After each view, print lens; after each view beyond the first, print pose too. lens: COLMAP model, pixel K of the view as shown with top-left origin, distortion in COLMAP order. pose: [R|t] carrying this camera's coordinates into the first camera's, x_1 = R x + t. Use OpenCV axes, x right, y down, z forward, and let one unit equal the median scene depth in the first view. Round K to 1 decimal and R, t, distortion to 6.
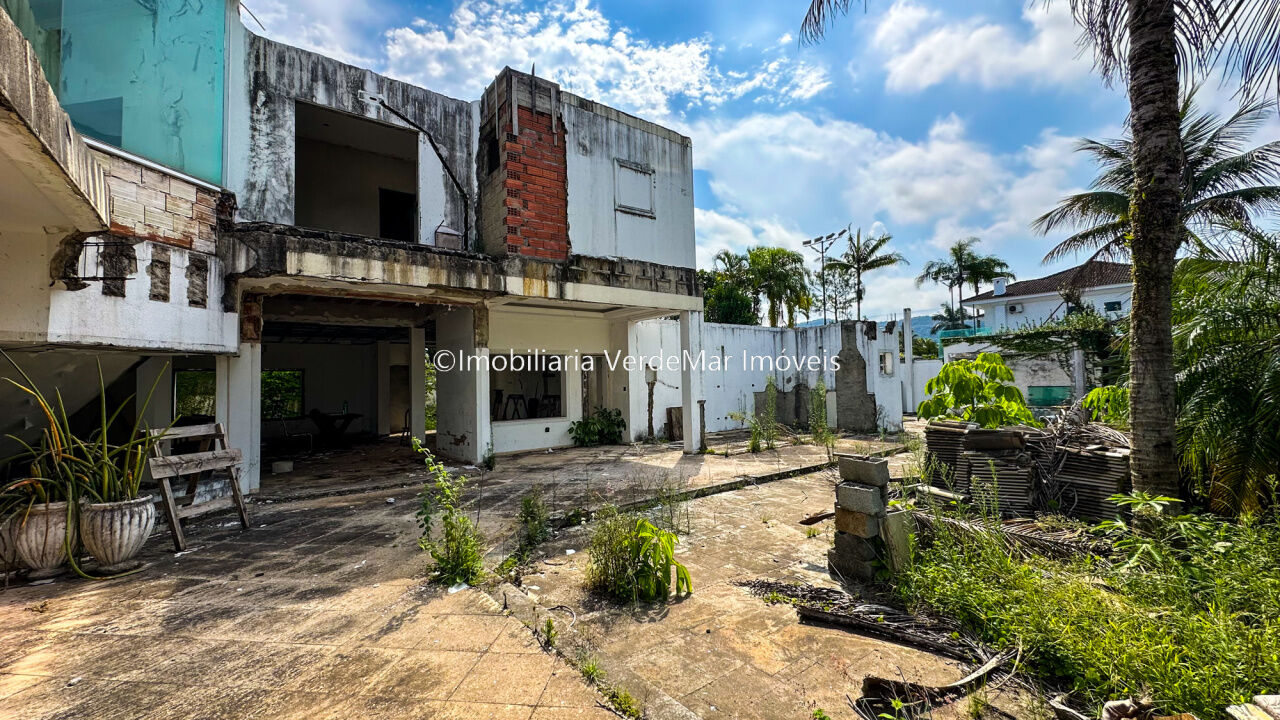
lens RADIAL K [[508.6, 0, 646.8], [0, 508.6, 357.7], [0, 0, 1]] dist [-0.007096, 0.001695]
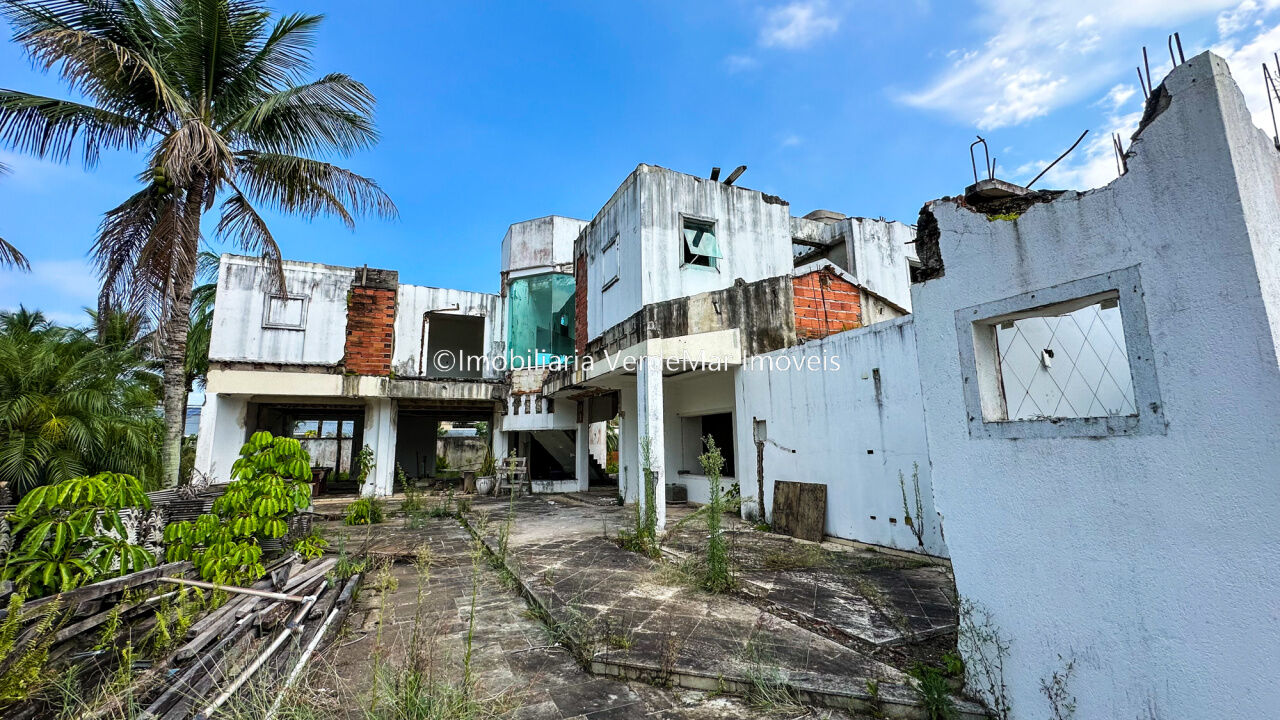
lens RADIAL K [[508.6, 0, 641.0], [0, 508.6, 362.9], [0, 0, 1]] dist [-0.007096, 0.001695]
pose [[-0.216945, -0.141417, -0.965886, 0.968090], [0.058171, 0.985820, -0.157401, 0.052547], [0.974449, -0.090334, -0.205642, 1.263124]]
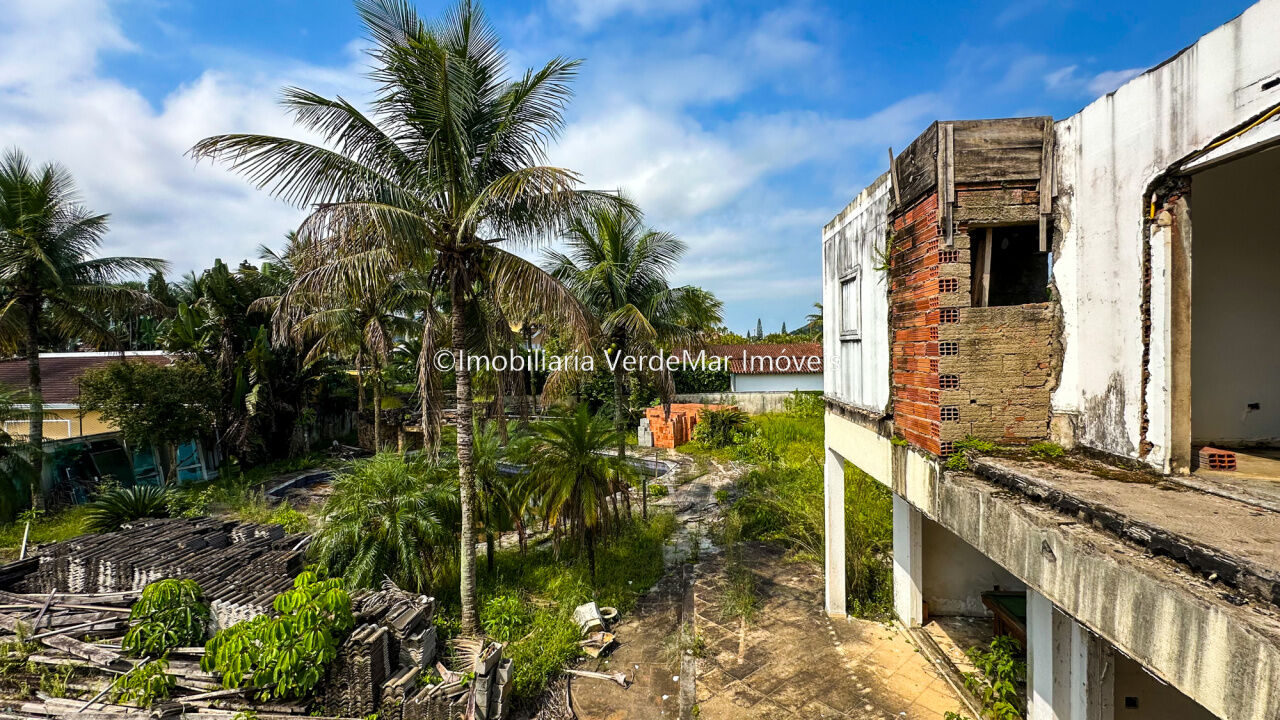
lens RADIAL K [[508.6, 0, 661.6], [0, 508.6, 363.2], [0, 0, 1]] dist [-0.007096, 0.001695]
pose [[-0.711124, 0.008734, 0.703013, -0.457573], [-0.007379, 0.999775, -0.019885, -0.265466], [-0.703028, -0.019328, -0.710899, 0.777193]]
